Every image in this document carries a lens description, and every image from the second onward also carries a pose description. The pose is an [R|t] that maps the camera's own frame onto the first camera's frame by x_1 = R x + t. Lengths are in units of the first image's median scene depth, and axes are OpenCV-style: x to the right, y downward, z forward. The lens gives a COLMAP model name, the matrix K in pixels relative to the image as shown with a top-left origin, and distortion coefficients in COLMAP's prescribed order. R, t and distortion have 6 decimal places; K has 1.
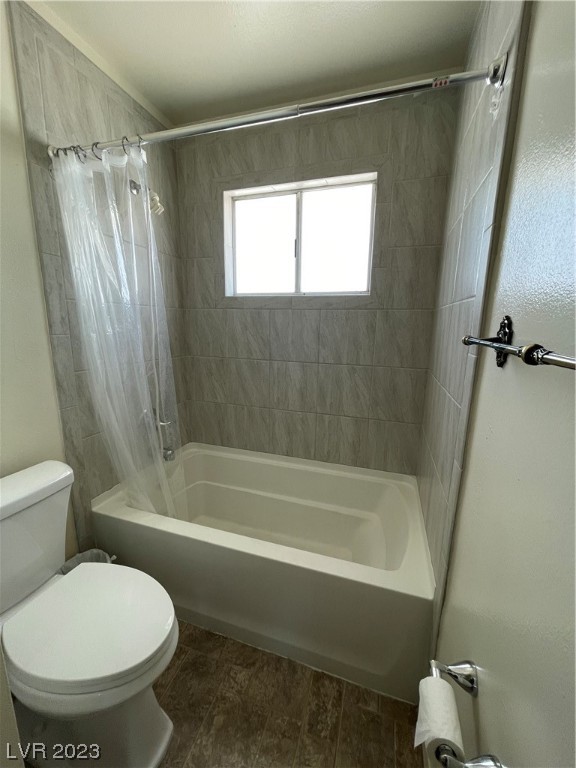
lens RADIAL K [[307.5, 0, 288.0], [0, 307.5, 384.0], [0, 0, 1]] dist [-0.000097, -0.000004]
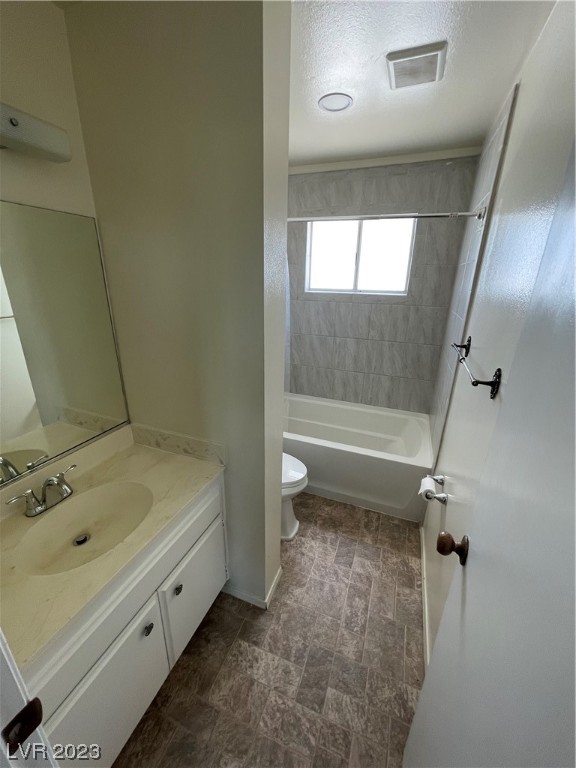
lens RADIAL K [[307.5, 0, 288.0], [0, 307.5, 384.0], [0, 0, 1]] dist [-0.000097, -0.000004]
pose [[0.997939, 0.021339, -0.060516, -0.201370], [-0.012531, 0.989736, 0.142356, -0.064593], [0.062933, -0.141304, 0.987964, -0.551608]]
